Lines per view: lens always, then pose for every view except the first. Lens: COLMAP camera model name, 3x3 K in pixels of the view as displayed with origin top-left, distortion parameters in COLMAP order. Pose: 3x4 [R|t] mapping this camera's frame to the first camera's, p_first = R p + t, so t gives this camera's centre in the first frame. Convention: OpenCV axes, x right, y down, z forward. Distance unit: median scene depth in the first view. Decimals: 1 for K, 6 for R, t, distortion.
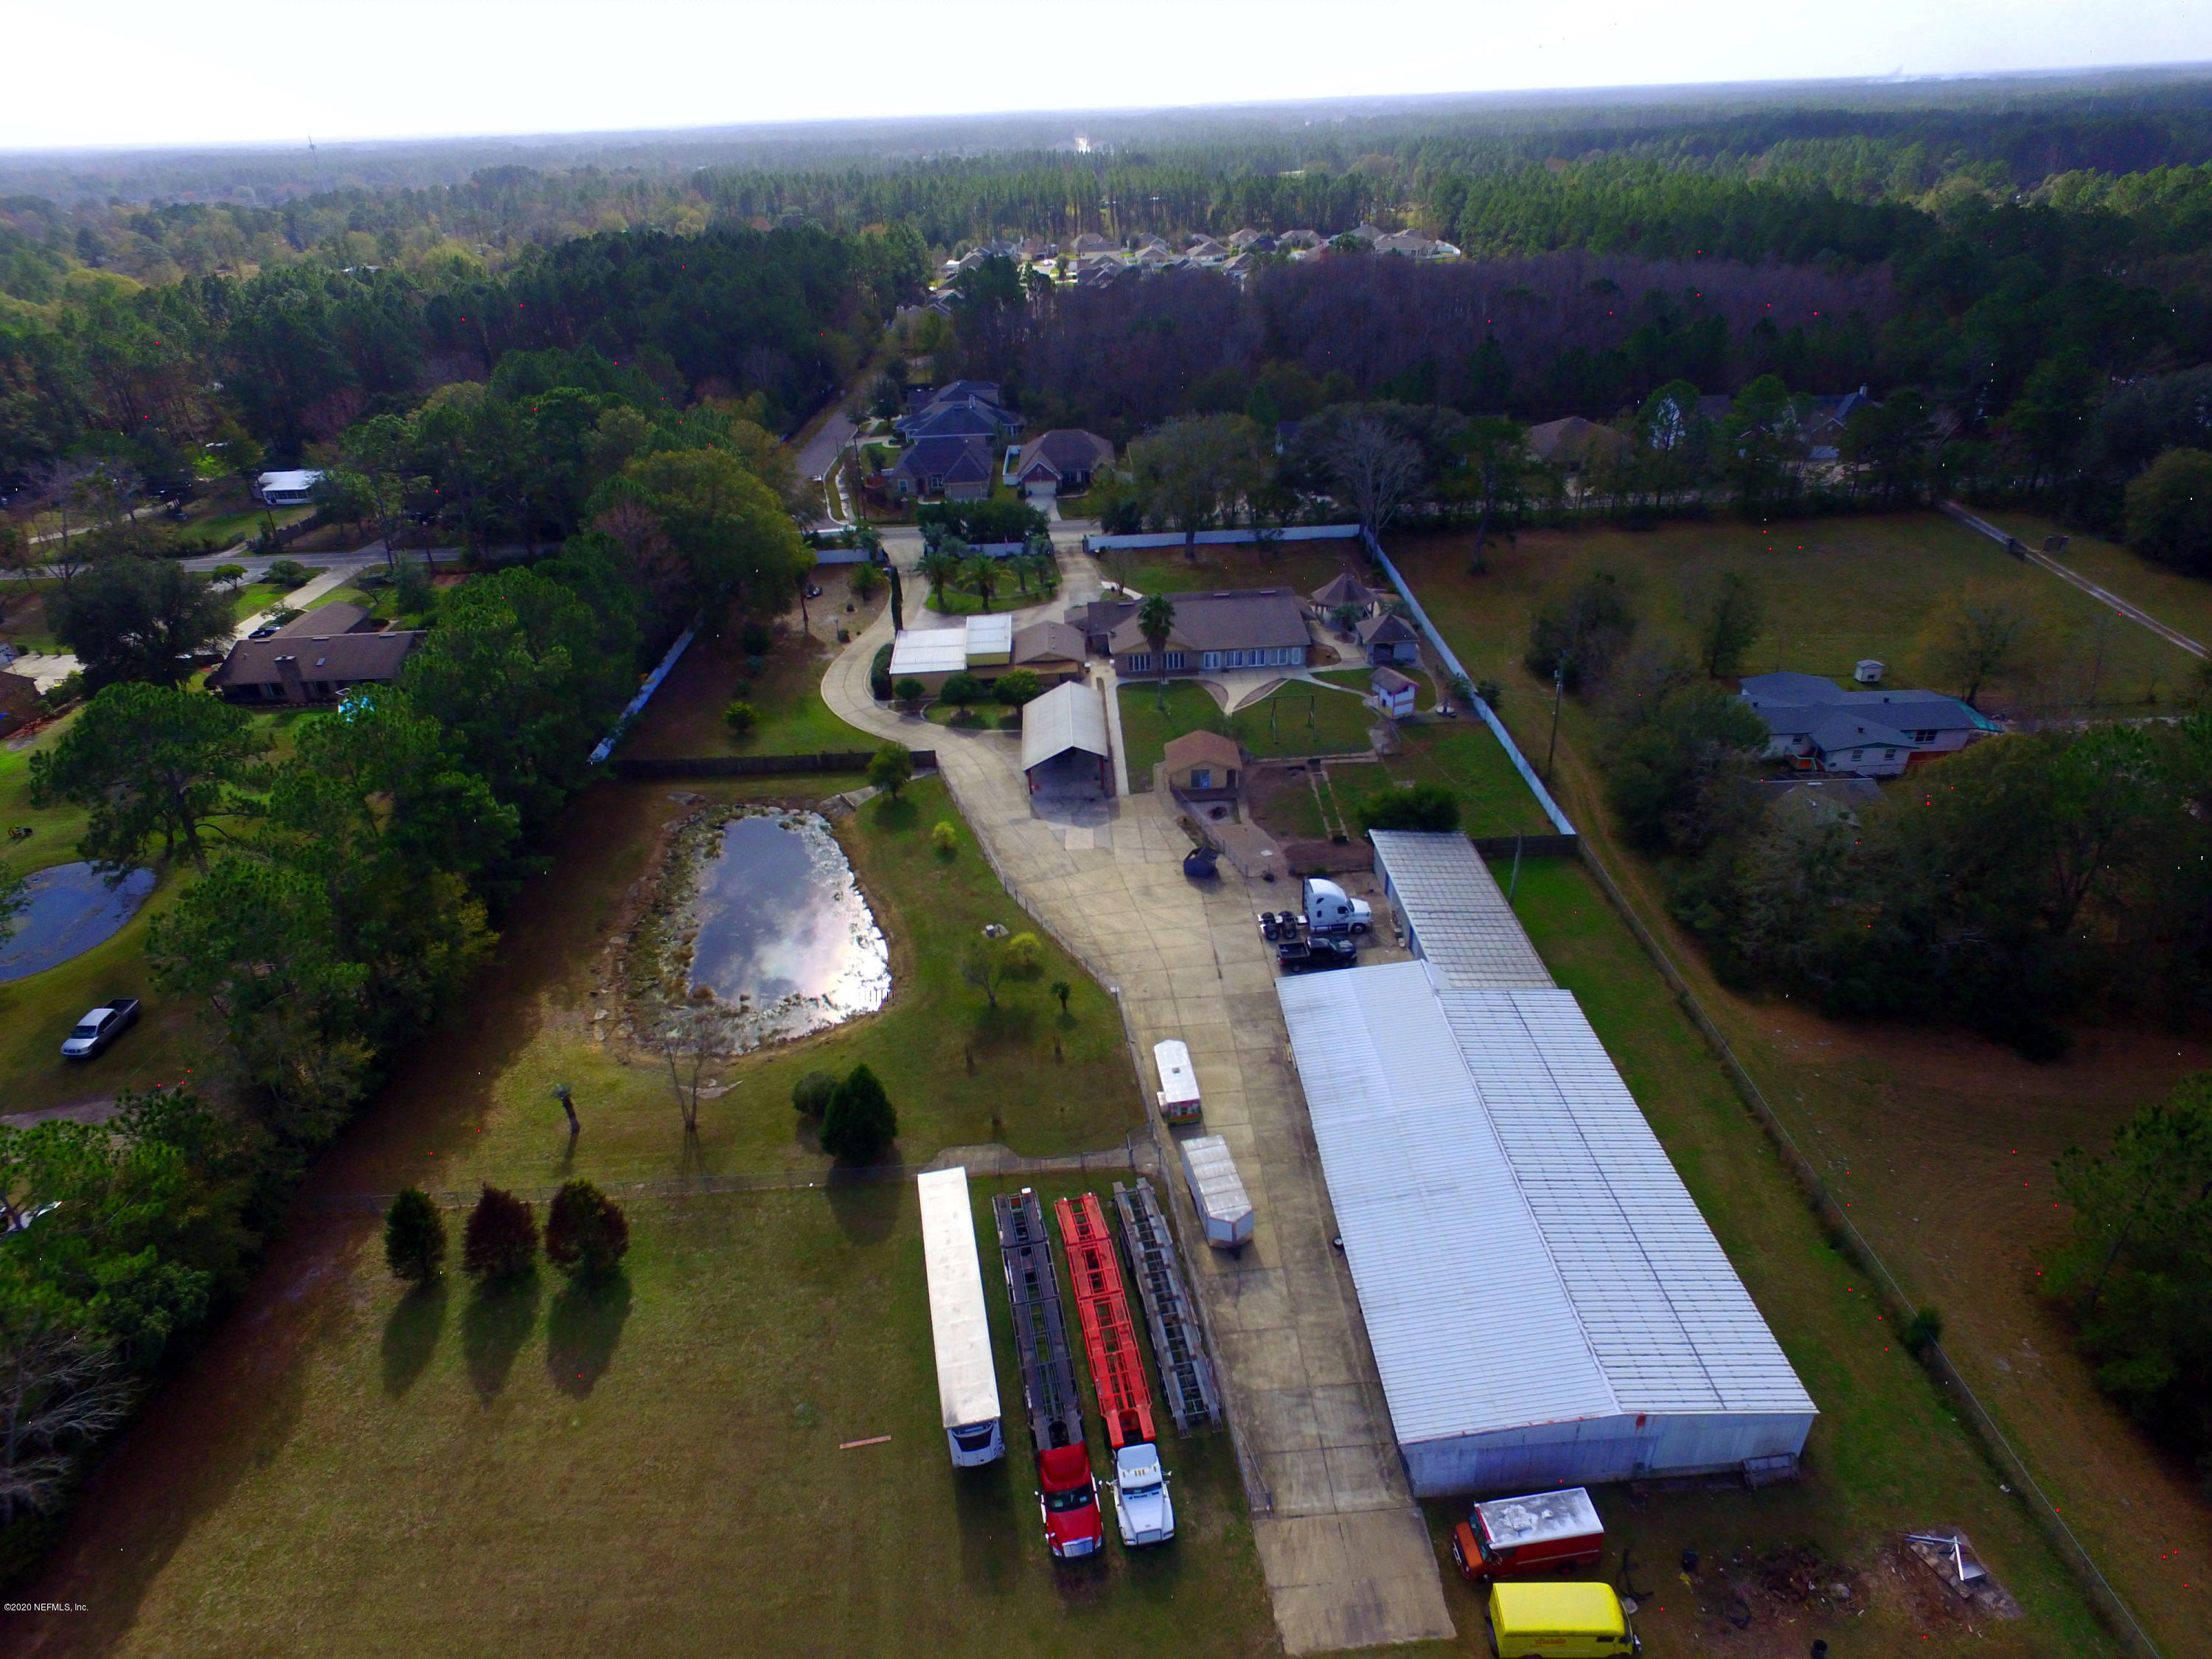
lens RADIAL K [[1281.8, 0, 1121.5], [0, 1281.8, 826.8], [0, 0, 1]] dist [-0.016834, 0.015956]
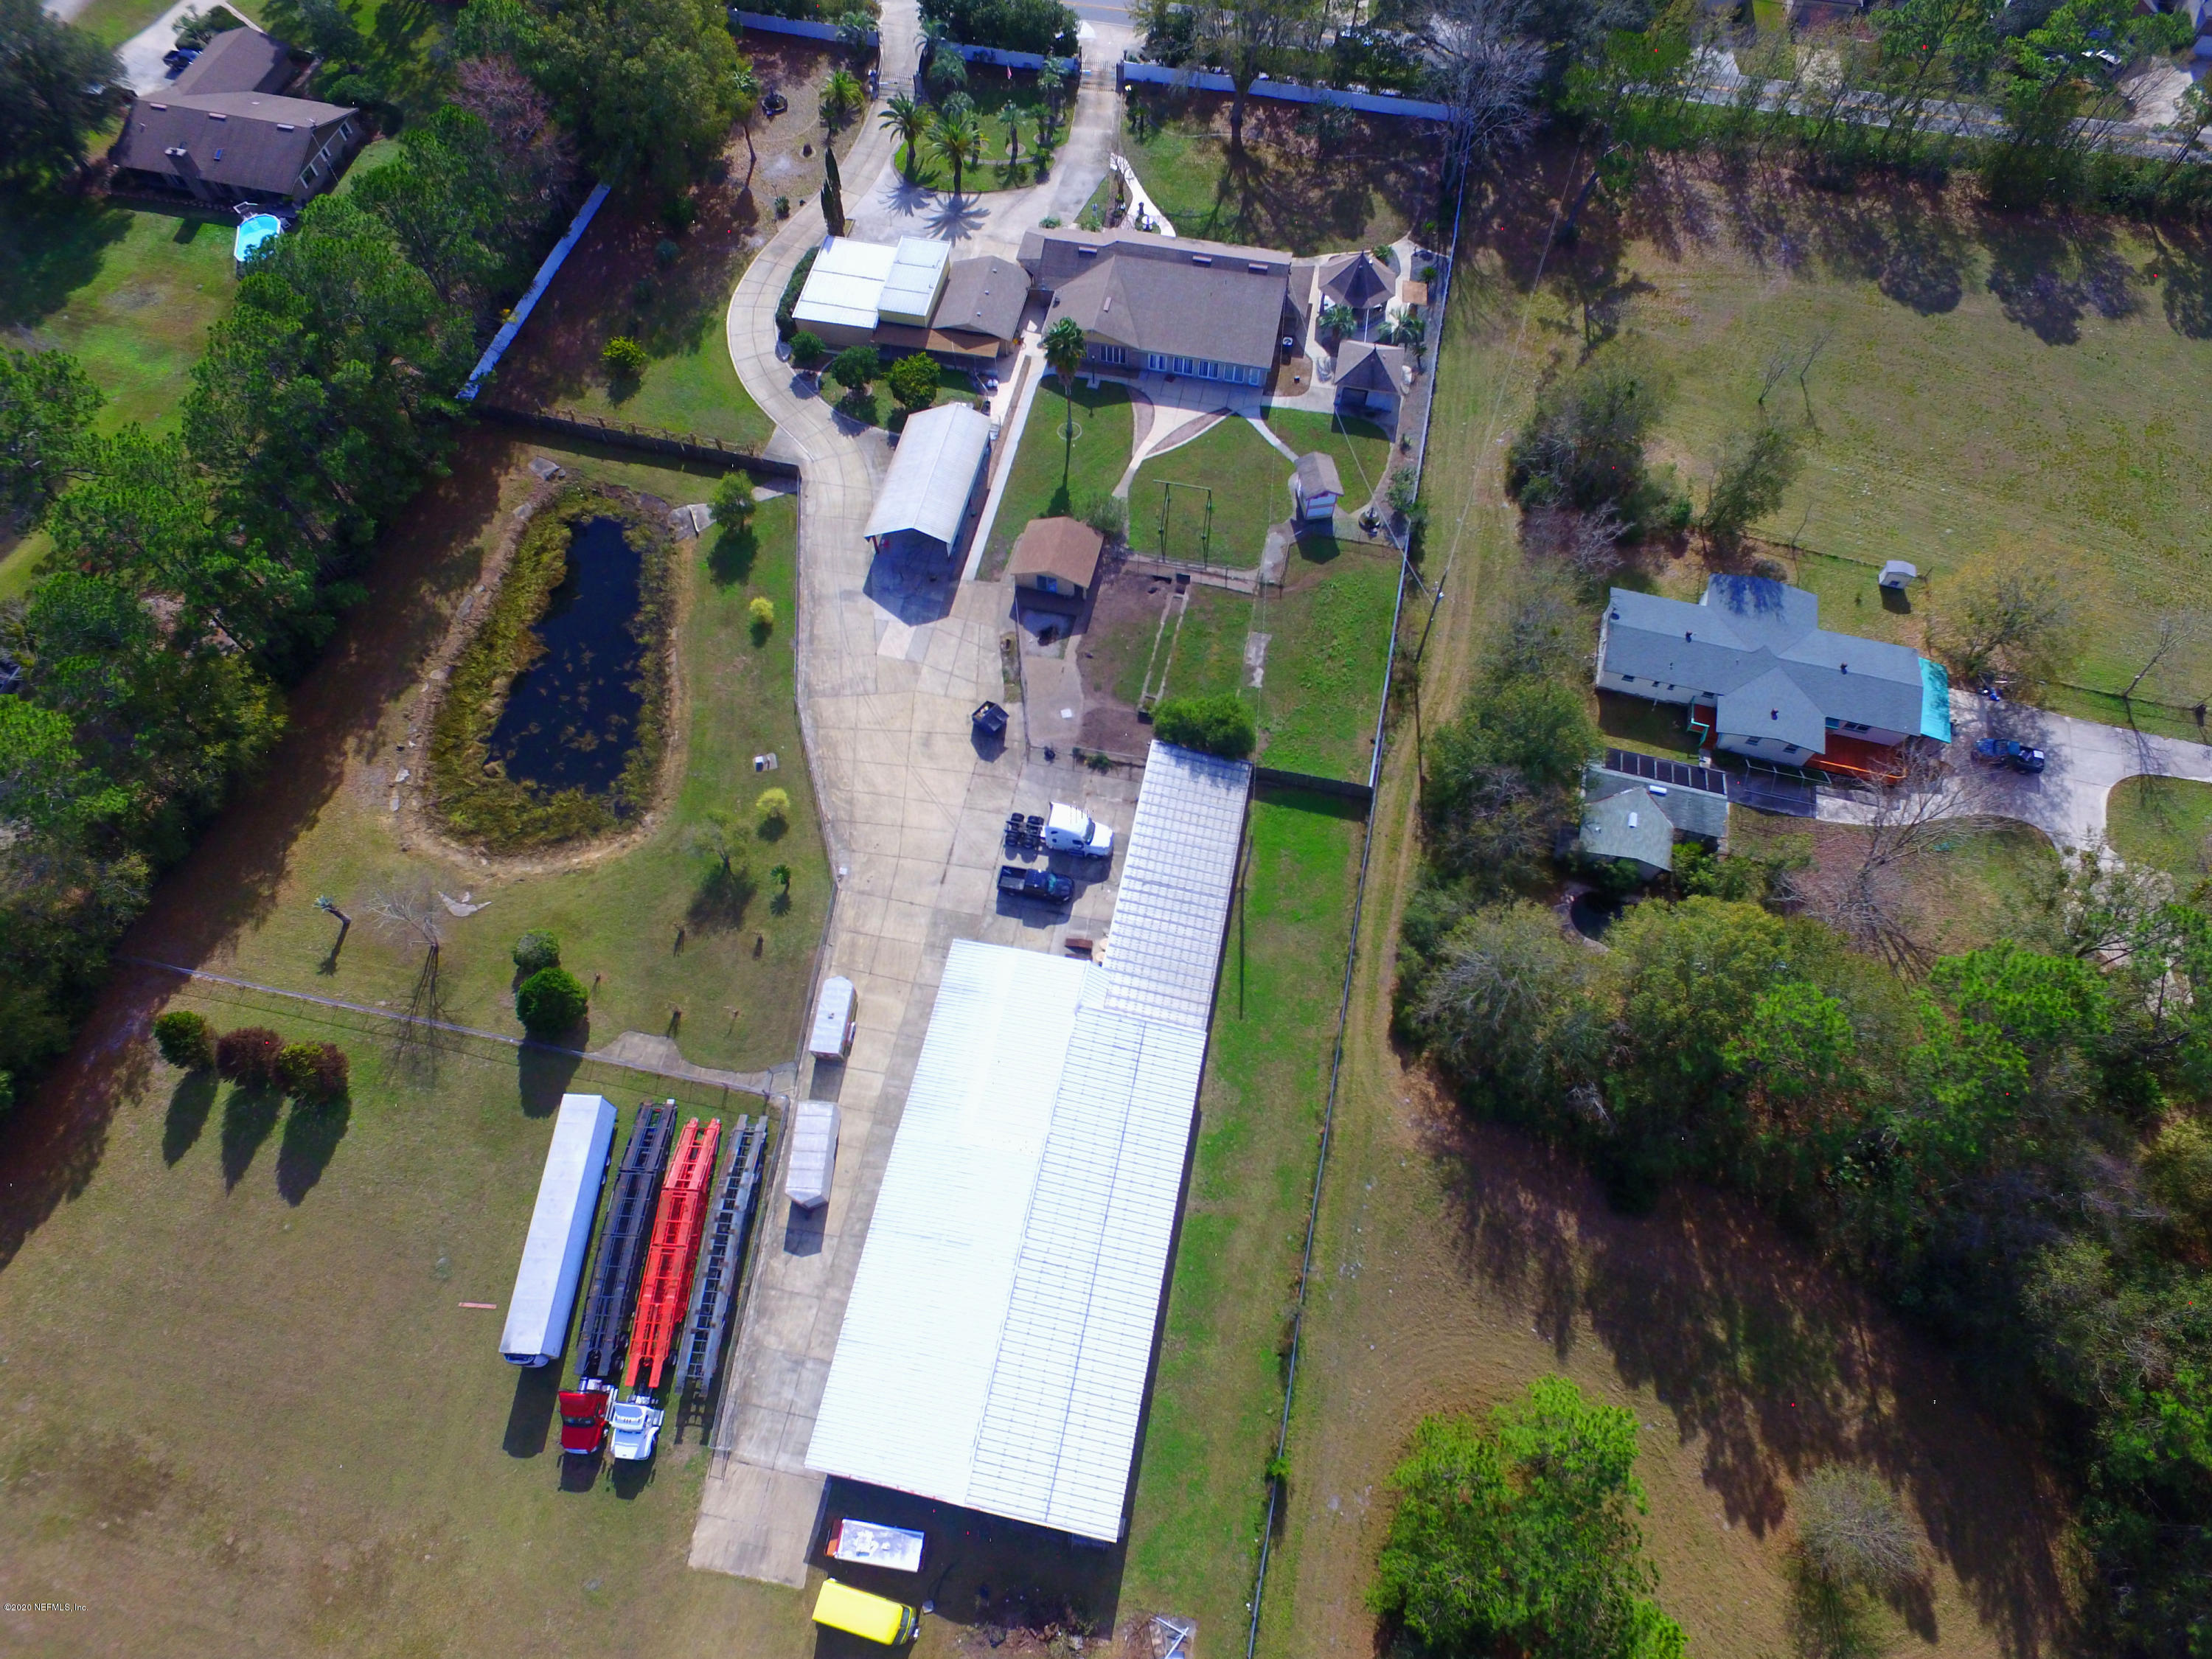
lens RADIAL K [[1281.8, 0, 1121.5], [0, 1281.8, 826.8], [0, 0, 1]] dist [-0.016834, 0.015956]
pose [[0.966967, 0.241574, -0.081345, 0.261263], [-0.160679, 0.825401, 0.541197, -0.454515], [0.197882, -0.510250, 0.836952, 0.156680]]
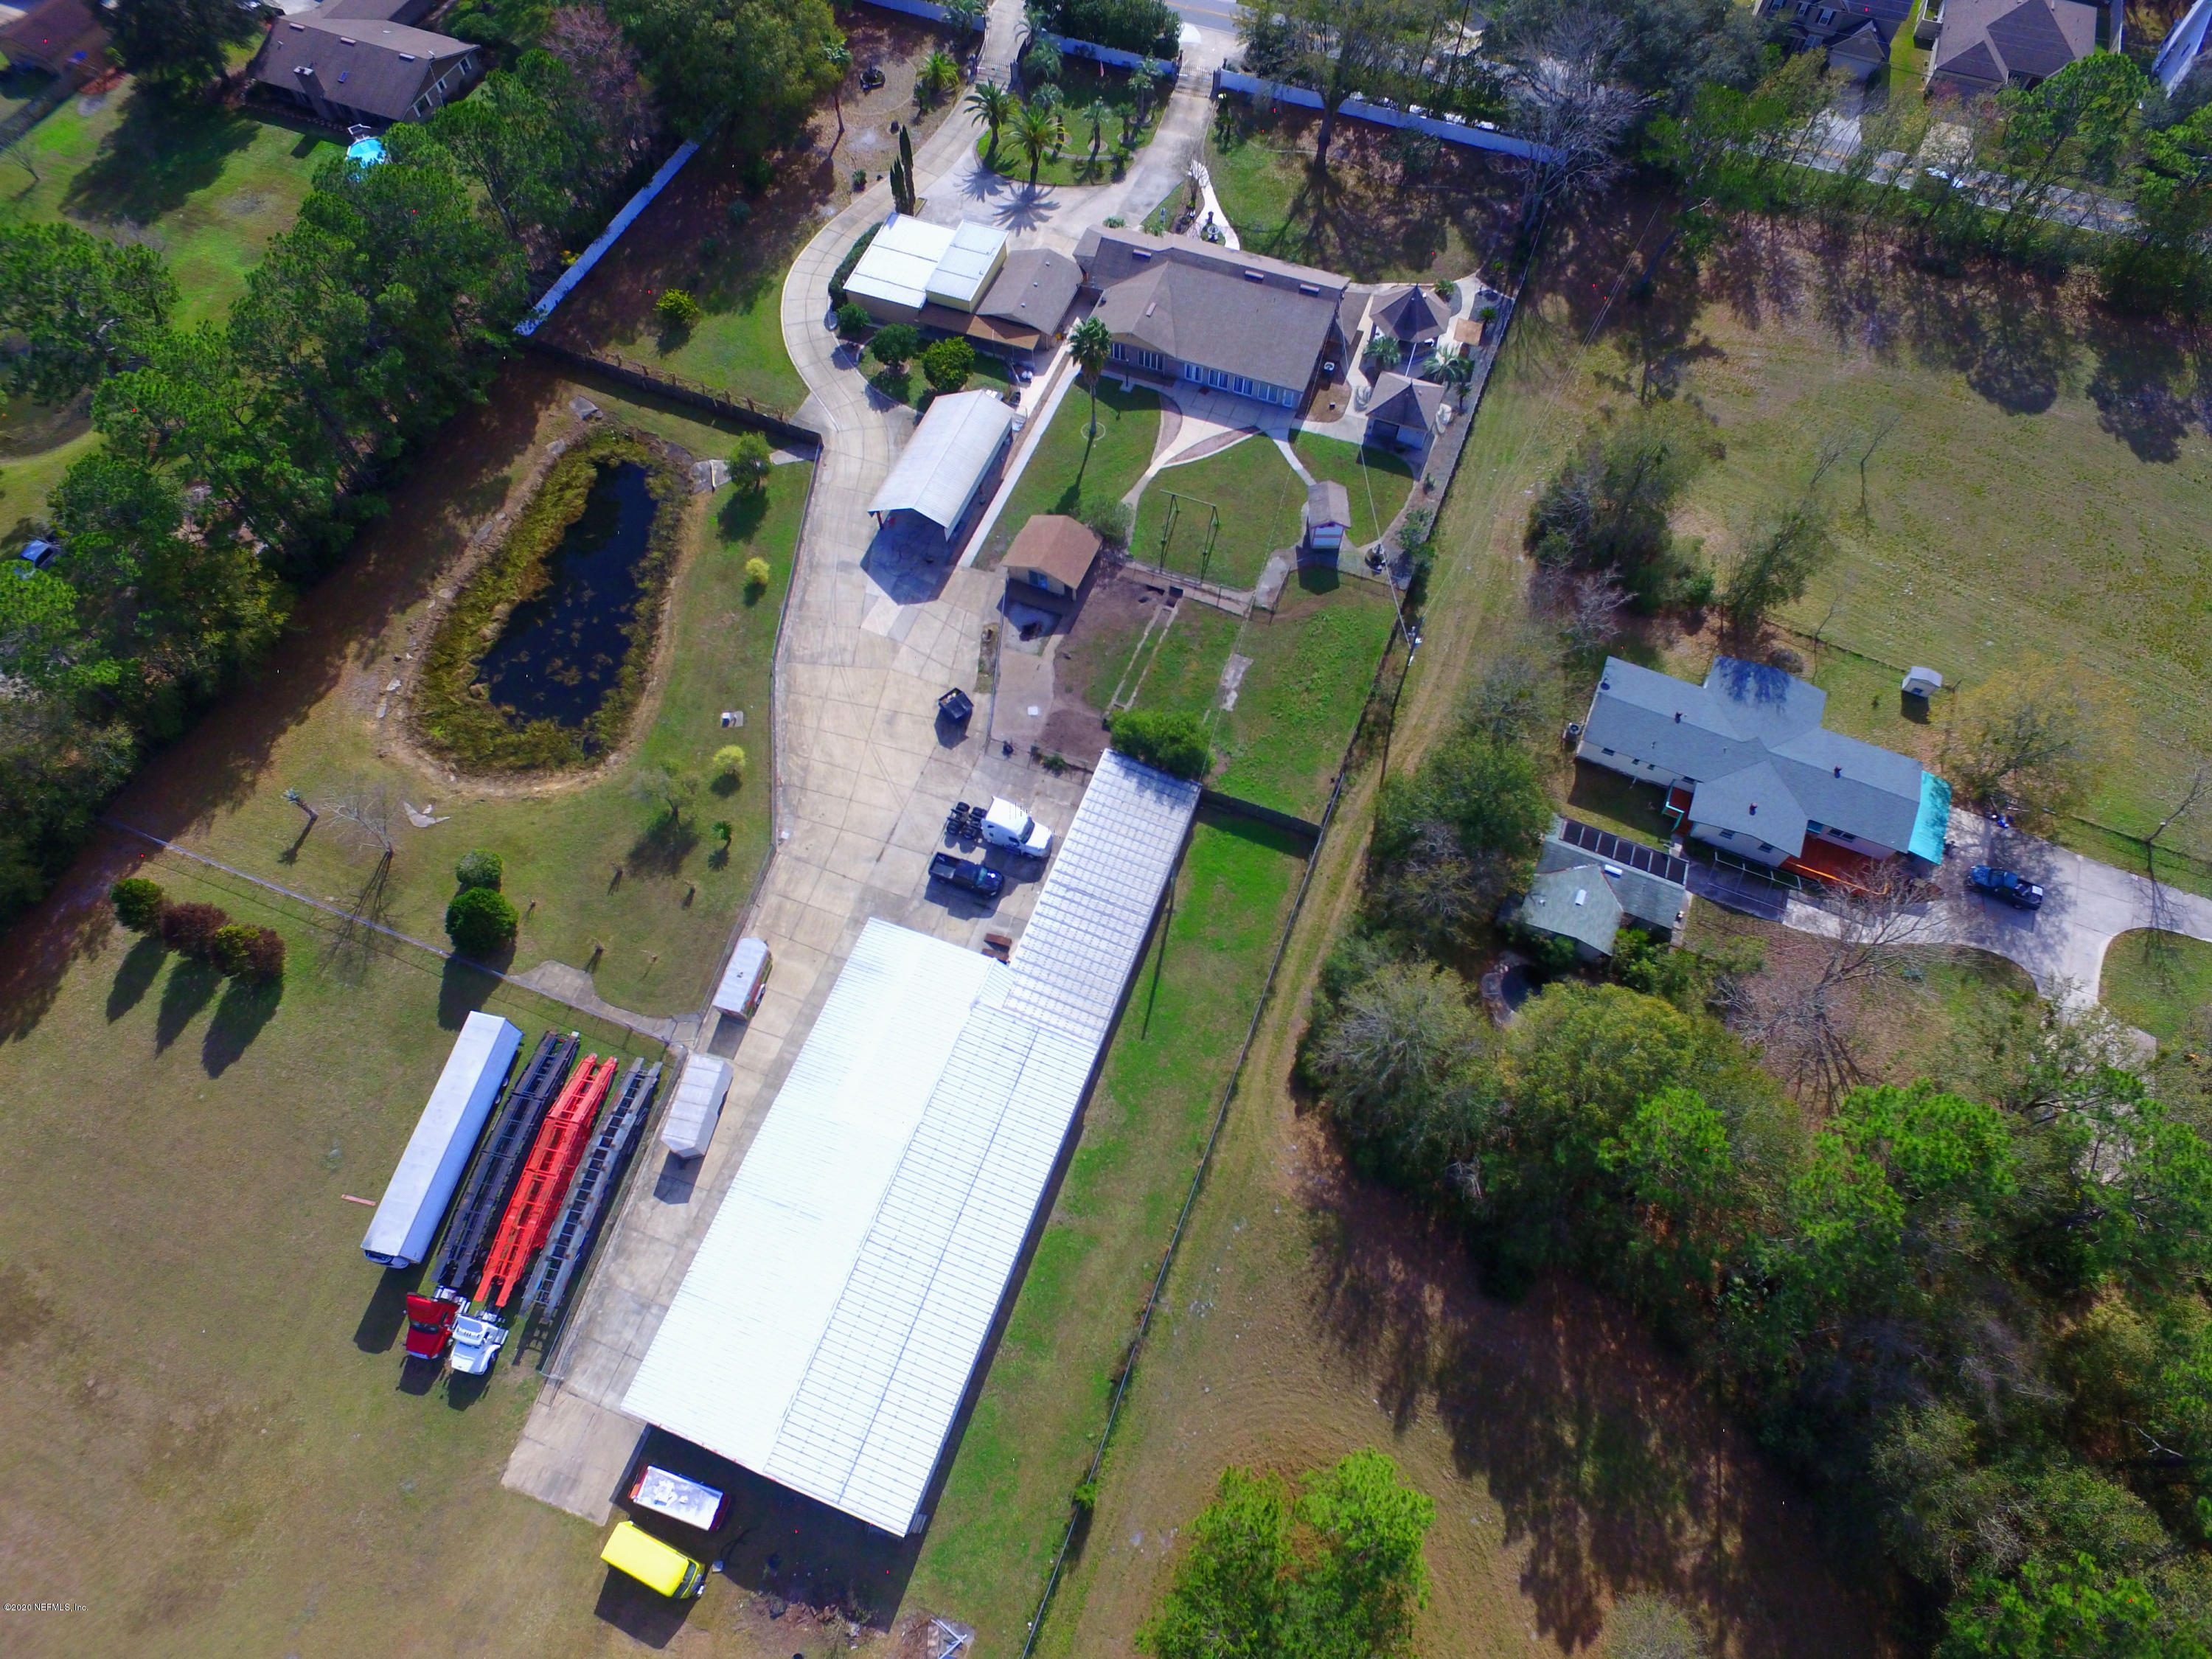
lens RADIAL K [[1281.8, 0, 1121.5], [0, 1281.8, 826.8], [0, 0, 1]] dist [-0.016834, 0.015956]
pose [[0.914677, 0.373456, -0.154583, 0.368576], [-0.231890, 0.798125, 0.556079, -0.478915], [0.331047, -0.472787, 0.816627, 0.194305]]
